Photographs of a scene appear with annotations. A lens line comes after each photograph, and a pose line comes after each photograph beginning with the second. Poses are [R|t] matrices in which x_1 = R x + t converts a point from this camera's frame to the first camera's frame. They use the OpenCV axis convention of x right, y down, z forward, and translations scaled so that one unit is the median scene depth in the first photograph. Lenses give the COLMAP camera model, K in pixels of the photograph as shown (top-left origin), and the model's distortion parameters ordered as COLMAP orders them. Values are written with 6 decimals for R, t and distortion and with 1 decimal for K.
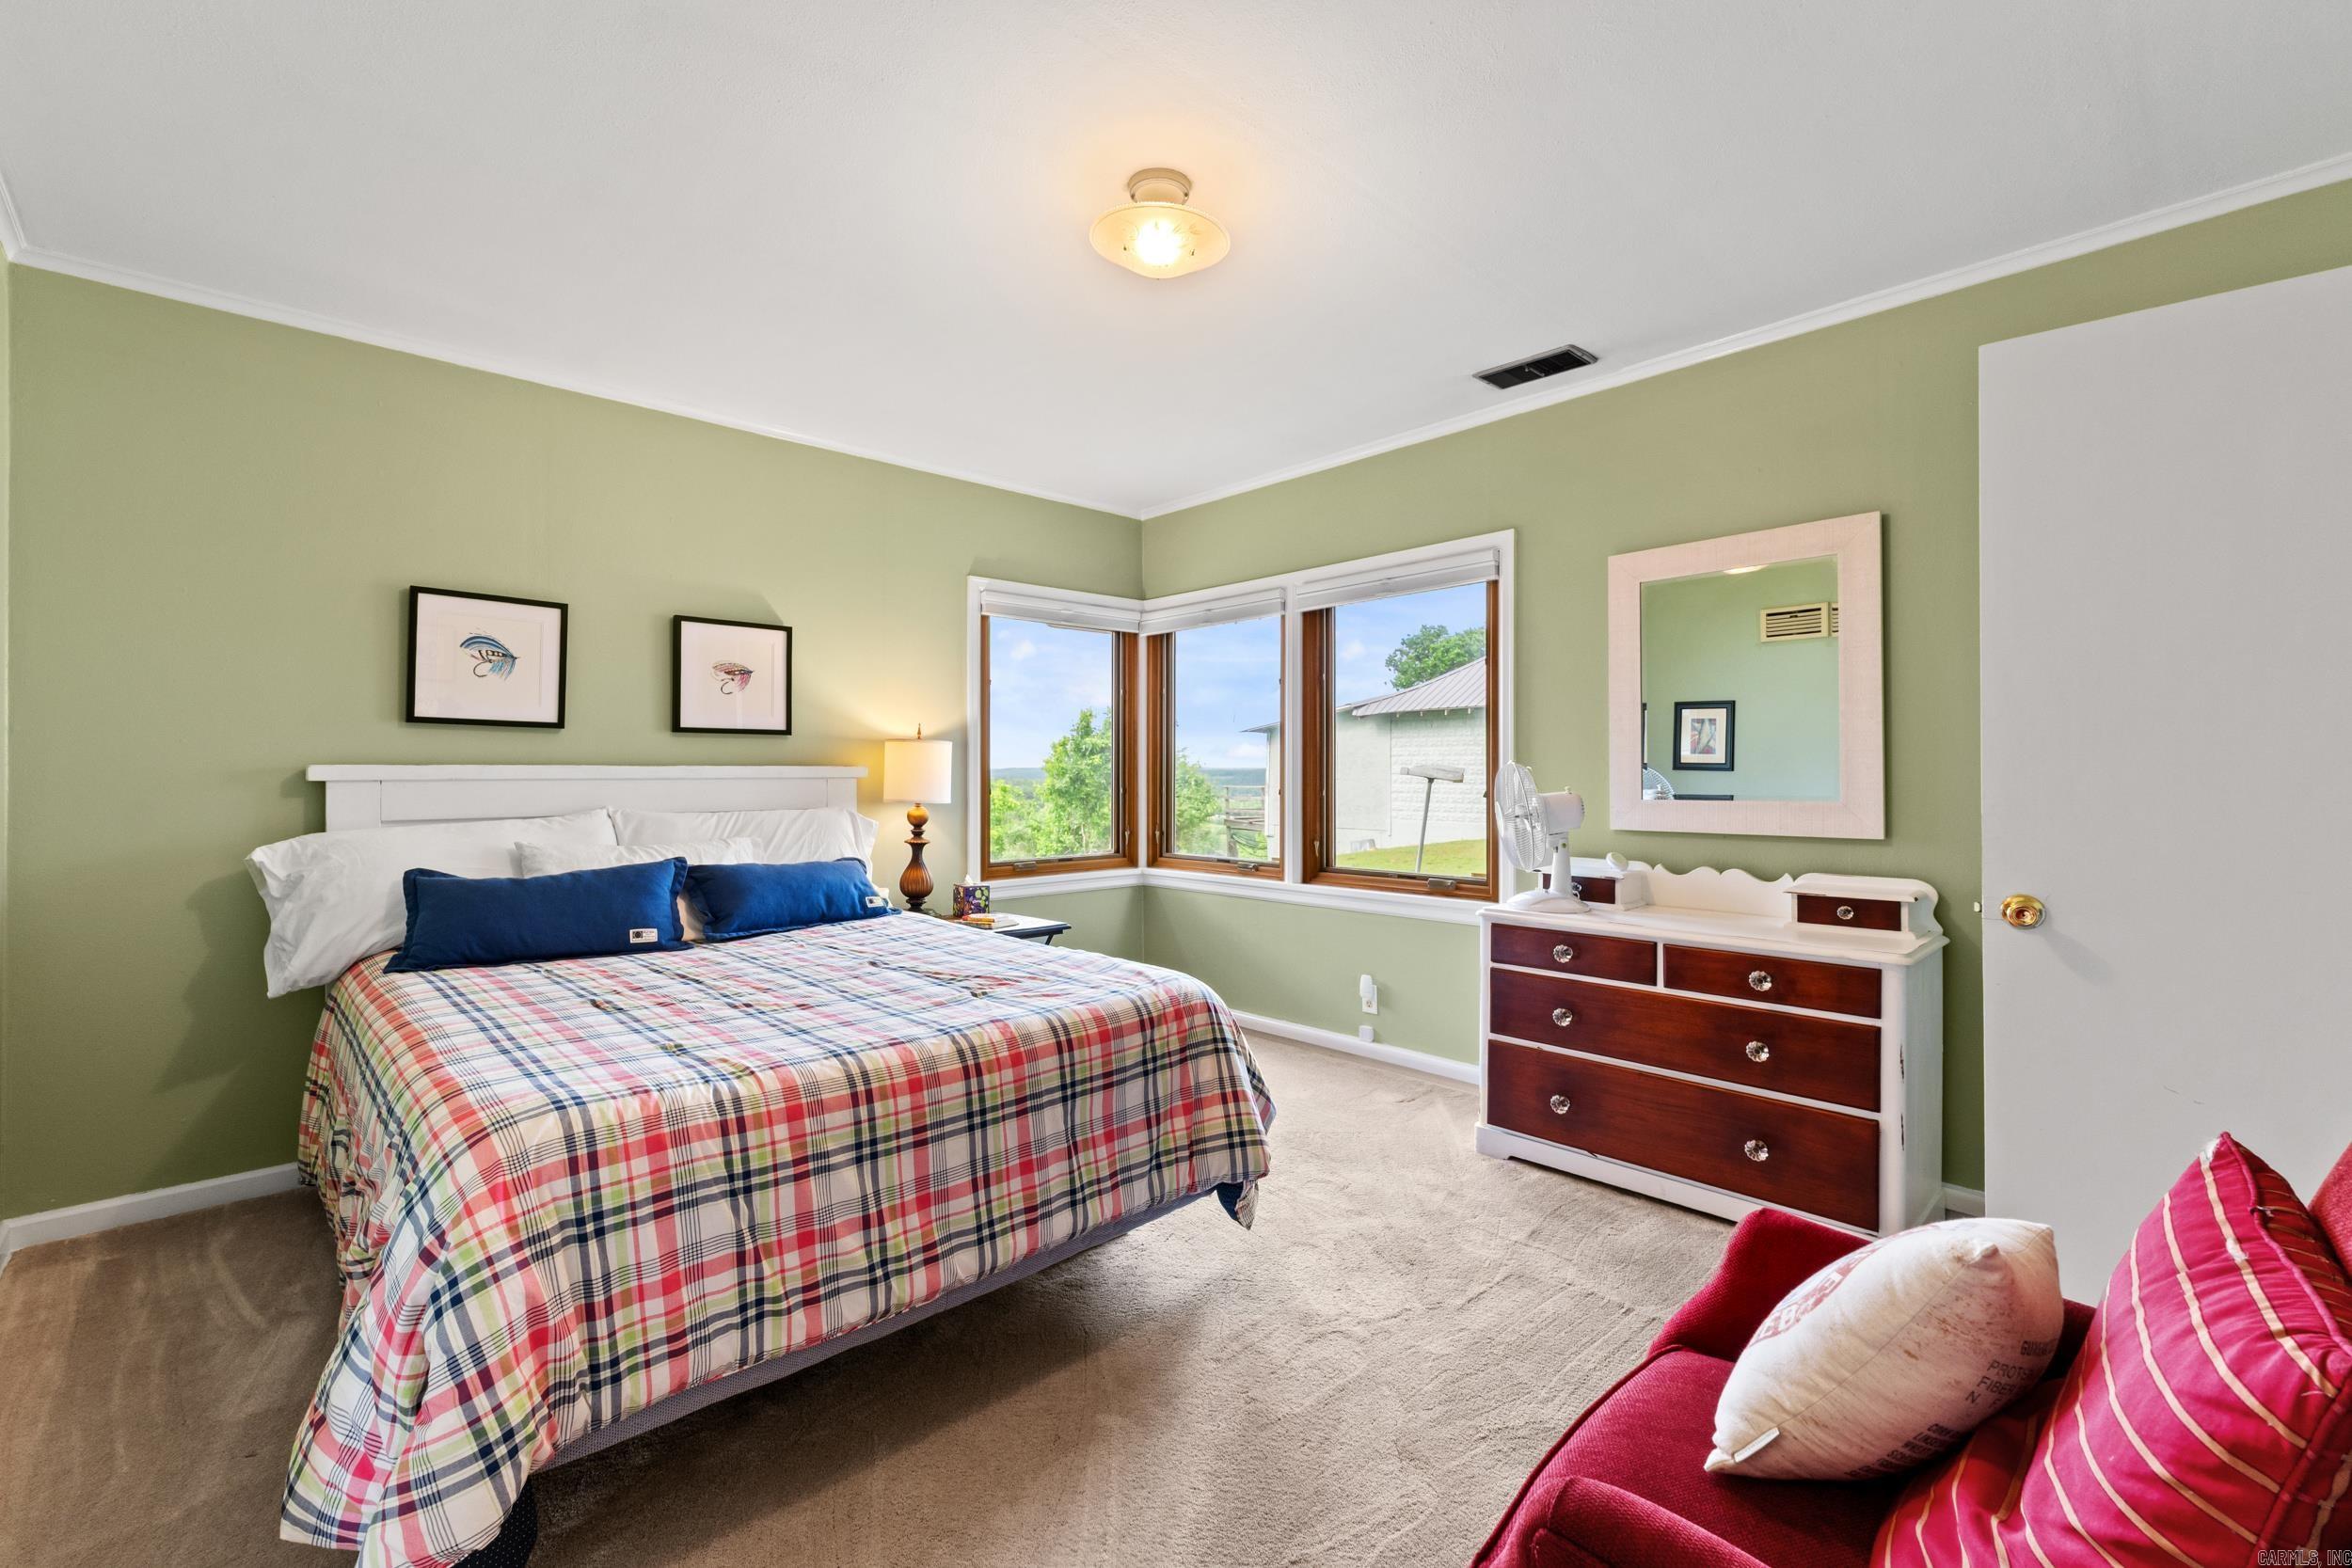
lens RADIAL K [[1004.3, 0, 1175.3], [0, 1004.3, 768.8], [0, 0, 1]] dist [0.006690, -0.000895]
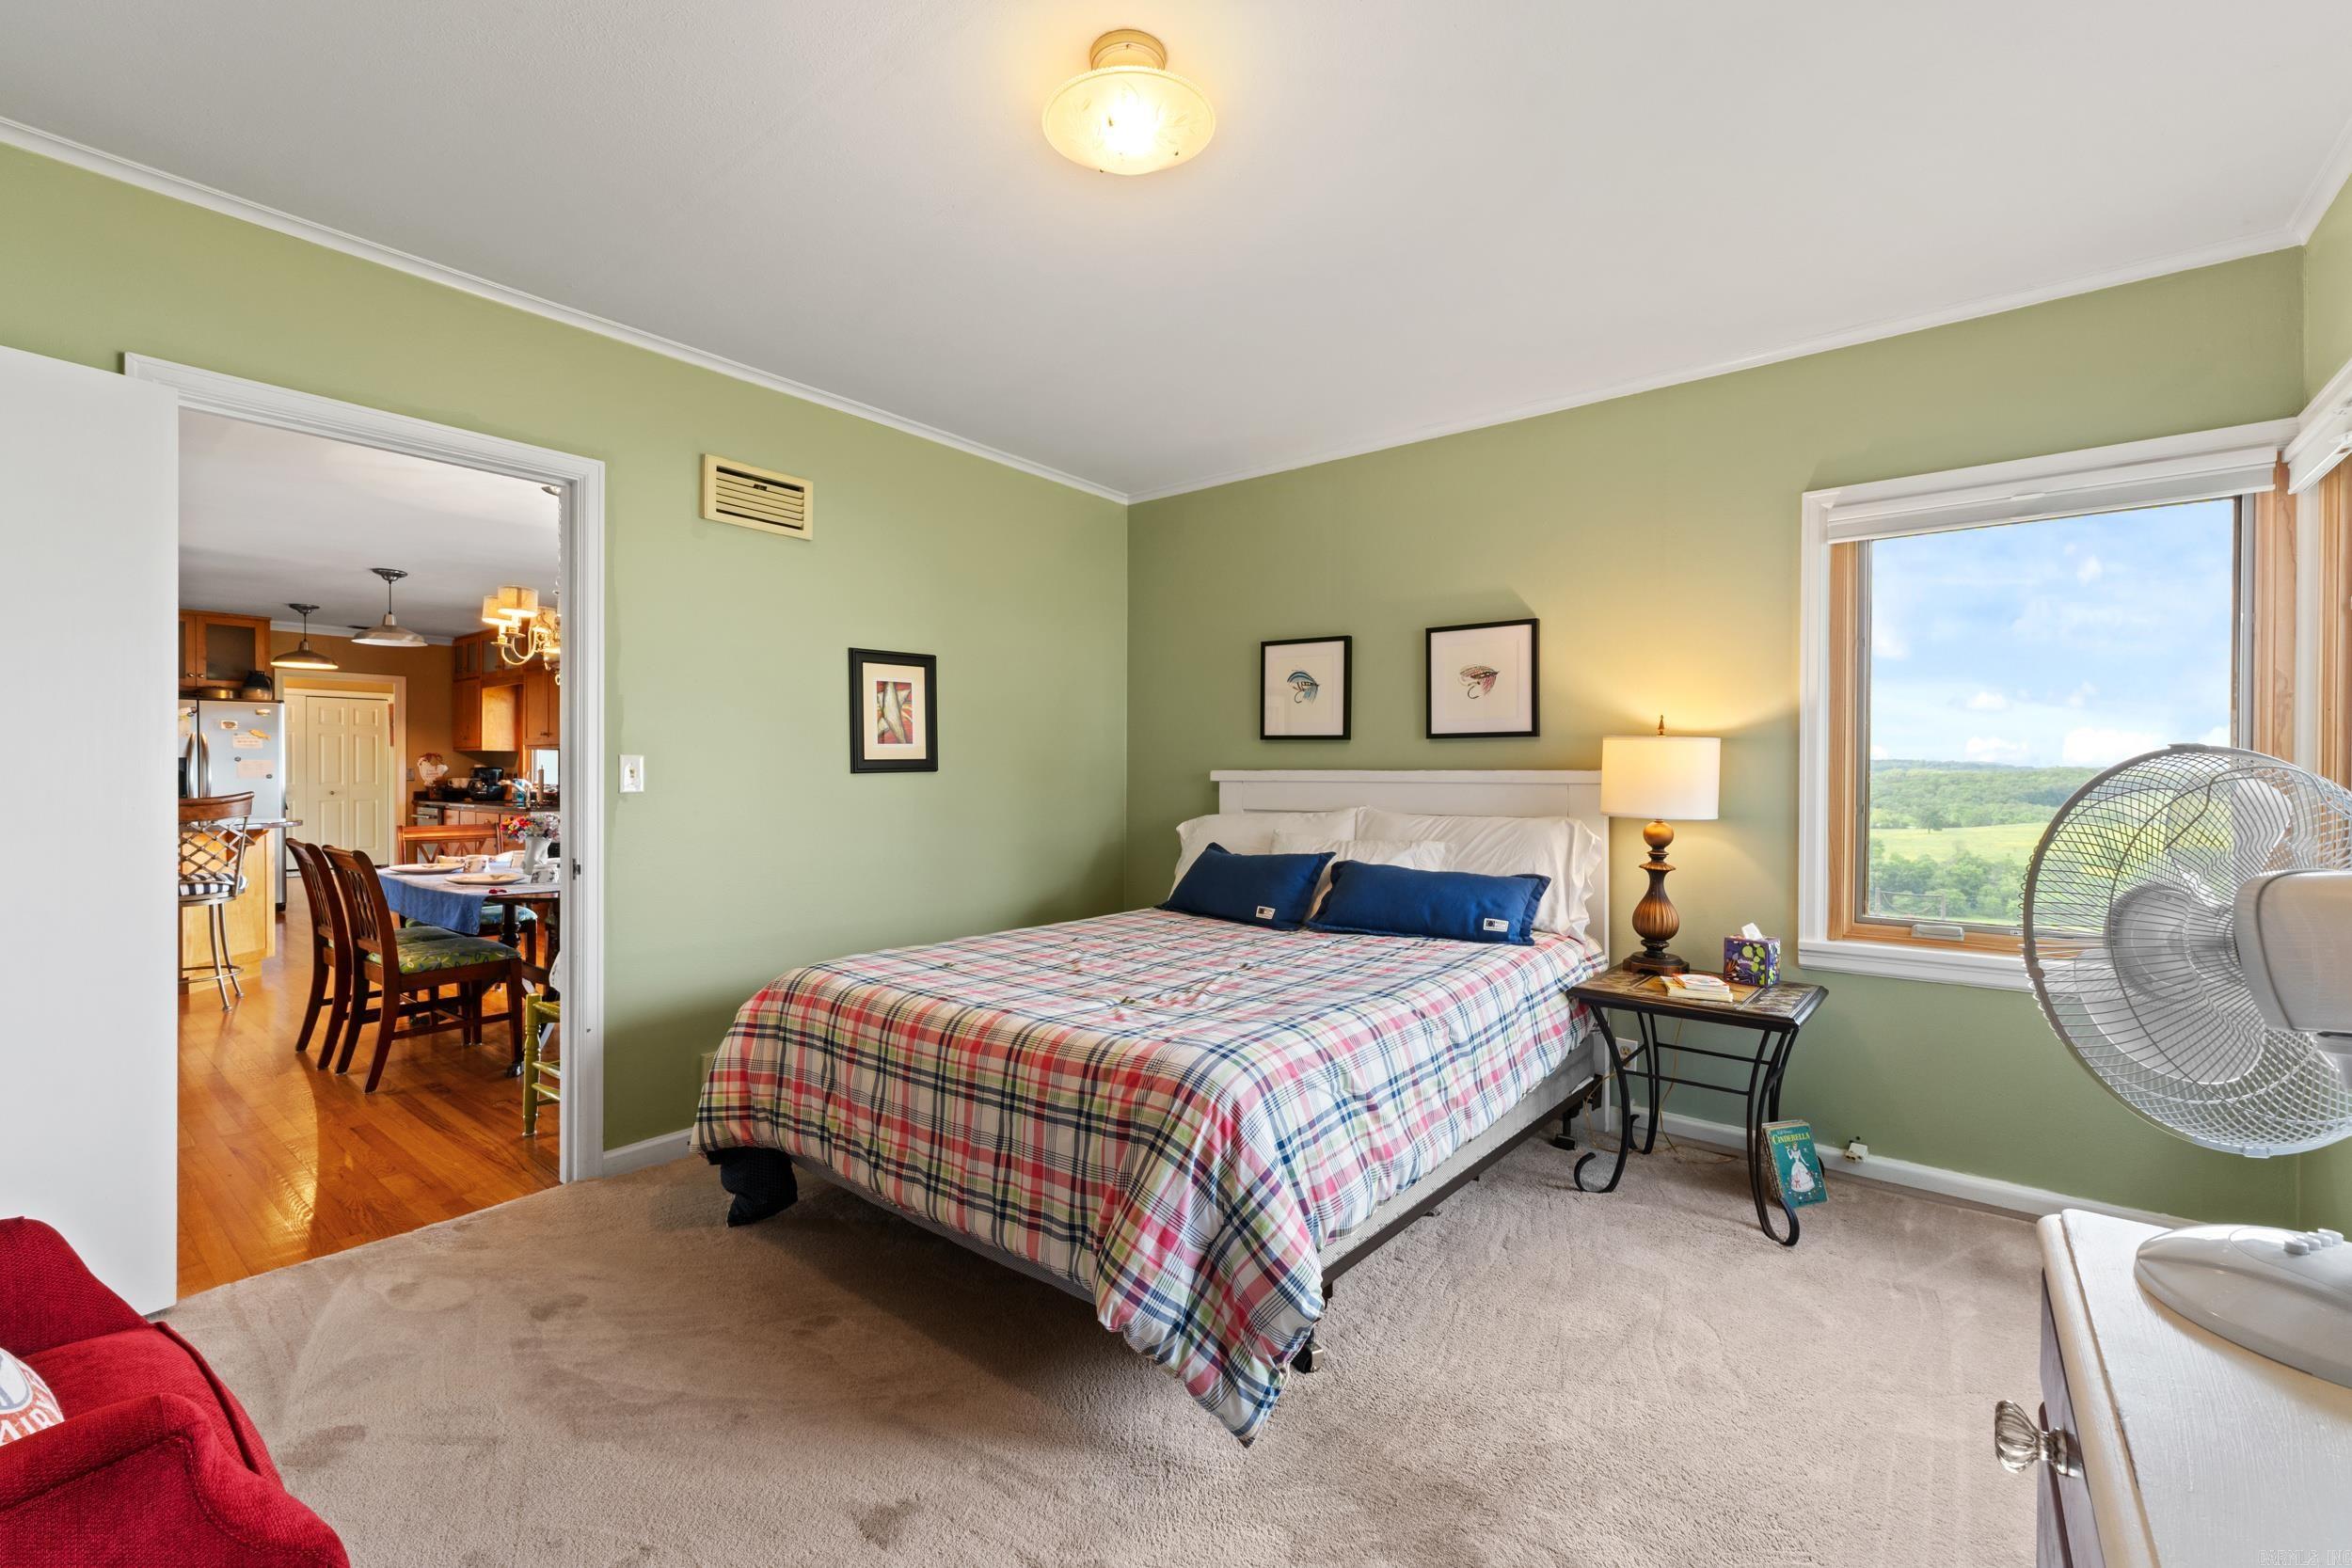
lens RADIAL K [[1004.3, 0, 1187.3], [0, 1004.3, 778.0], [0, 0, 1]] dist [0.006690, -0.000895]
pose [[0.146066, 0.005837, -0.989258, 0.520803], [-0.001193, 0.999983, 0.005725, -0.000682], [0.989274, 0.000344, 0.146070, 0.600141]]
